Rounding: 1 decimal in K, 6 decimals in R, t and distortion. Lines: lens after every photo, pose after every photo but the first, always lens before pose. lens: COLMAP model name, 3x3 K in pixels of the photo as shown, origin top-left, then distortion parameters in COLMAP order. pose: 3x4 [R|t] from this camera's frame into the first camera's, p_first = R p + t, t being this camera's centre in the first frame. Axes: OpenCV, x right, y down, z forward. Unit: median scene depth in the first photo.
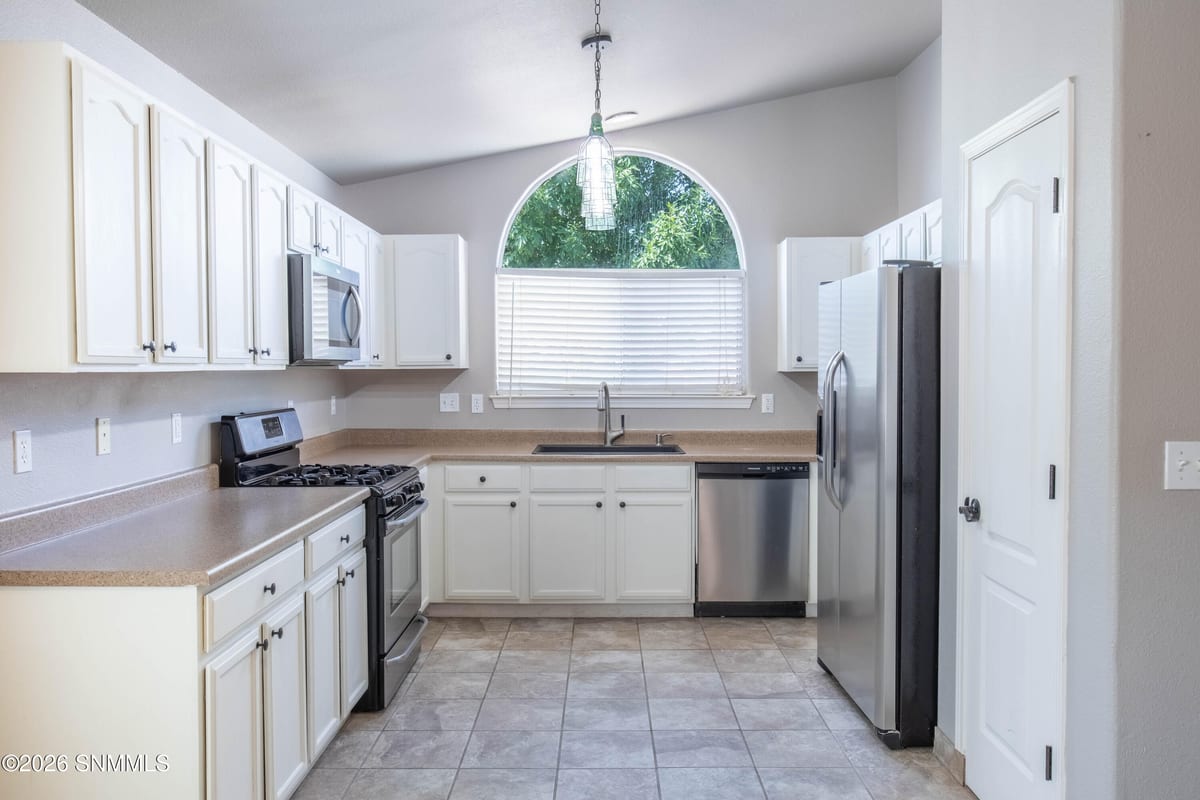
lens RADIAL K [[953.9, 0, 600.0], [0, 953.9, 400.0], [0, 0, 1]] dist [-0.001728, 0.000195]
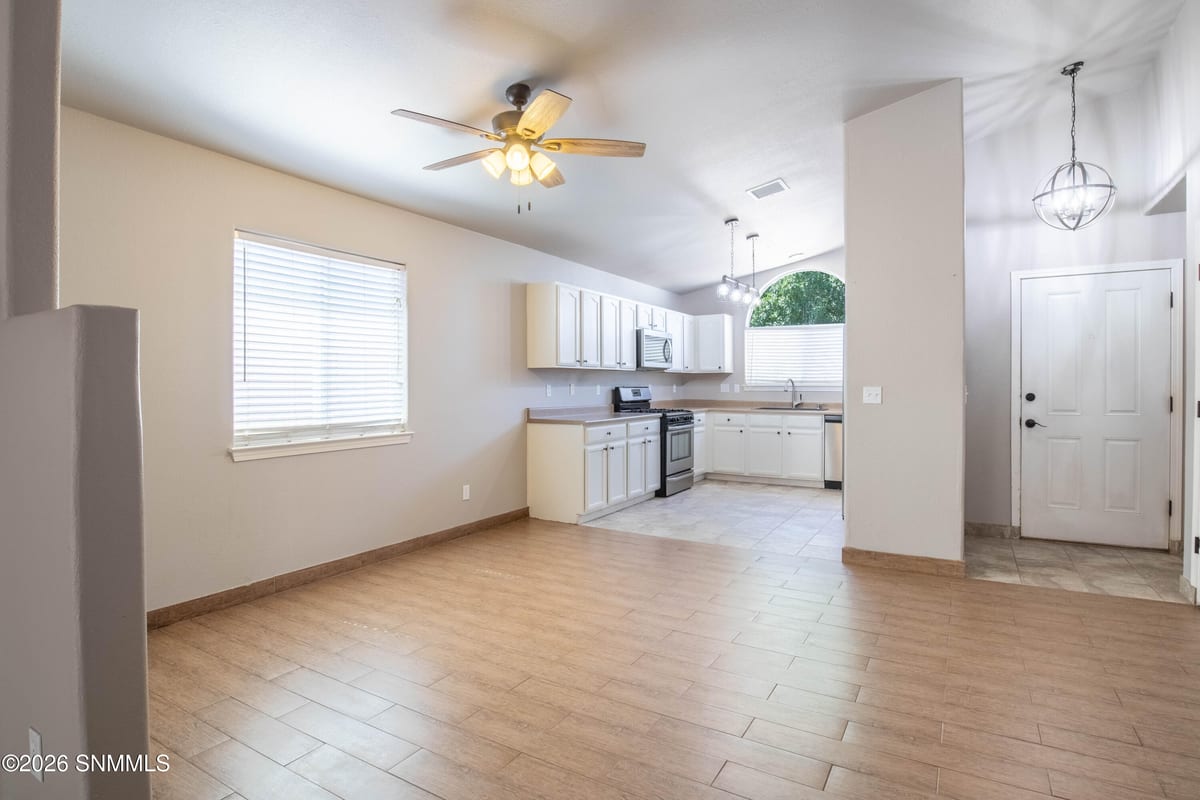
lens RADIAL K [[615.8, 0, 600.0], [0, 615.8, 400.0], [0, 0, 1]] dist [-0.027716, 0.001378]
pose [[0.860149, 0.013630, -0.509860, 0.476126], [-0.018485, 0.999819, -0.004457, 0.061322], [0.509707, 0.013258, 0.860246, -0.570937]]
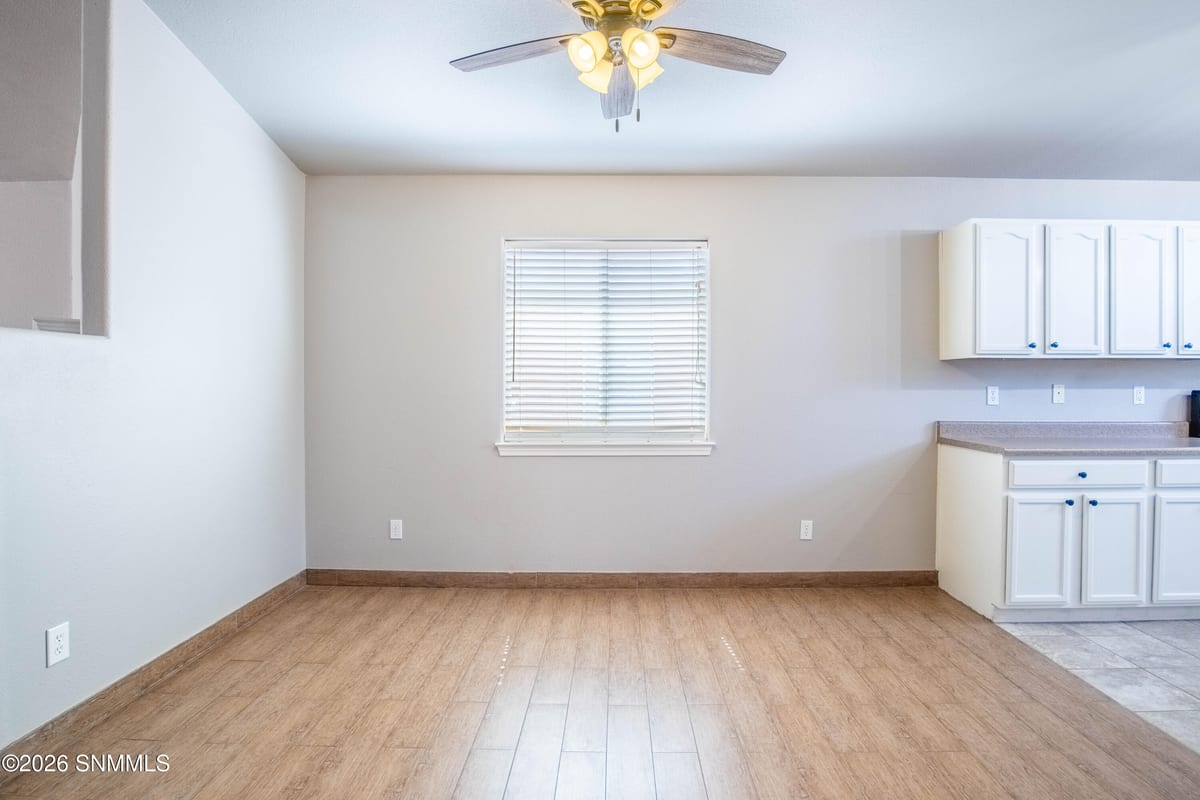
lens RADIAL K [[598.3, 0, 610.1], [0, 598.3, 399.0], [0, 0, 1]] dist [-0.042581, 0.009415]
pose [[-0.000185, 0.023293, -0.999729, 0.502631], [-0.036214, 0.999073, 0.023285, 0.040369], [0.999344, 0.036208, 0.000659, 0.067665]]
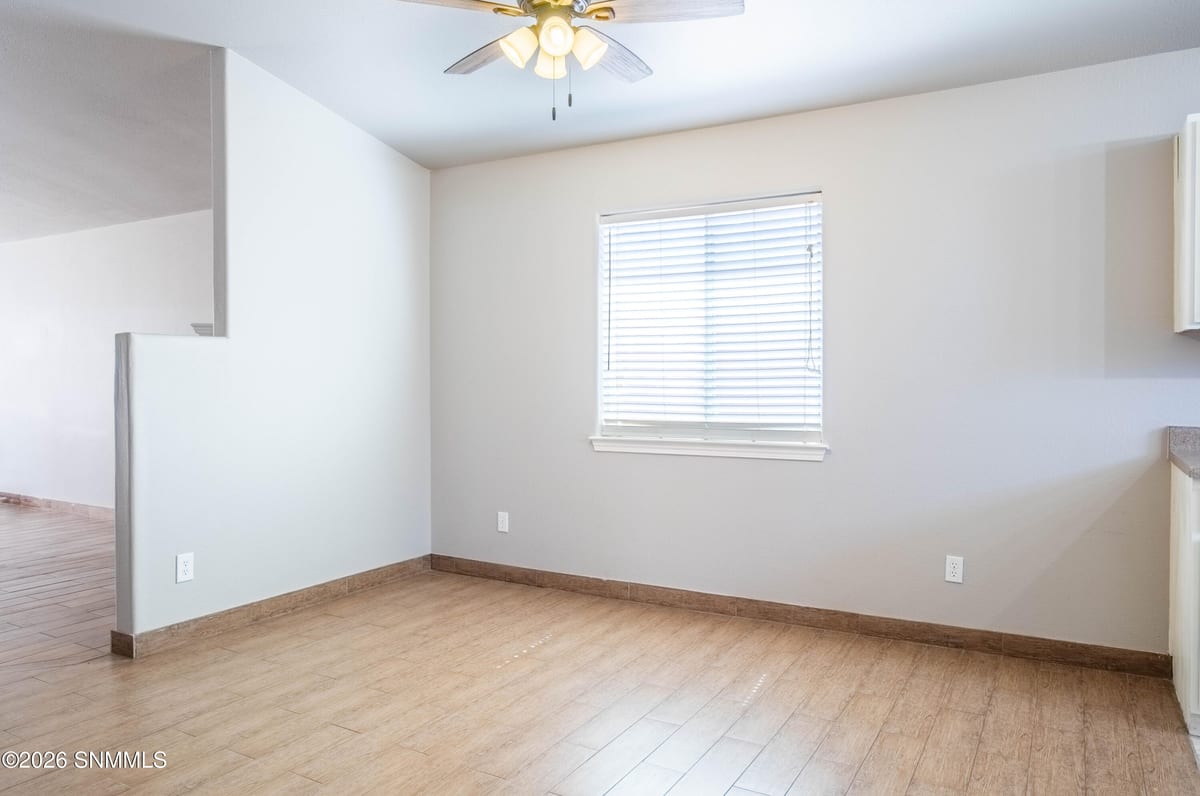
lens RADIAL K [[817.5, 0, 600.0], [0, 817.5, 398.0], [0, 0, 1]] dist [-0.019841, 0.006583]
pose [[-0.494597, 0.025841, -0.868738, 0.585797], [-0.027245, 0.998606, 0.045215, 0.027943], [0.868695, 0.046032, -0.493203, 0.471025]]
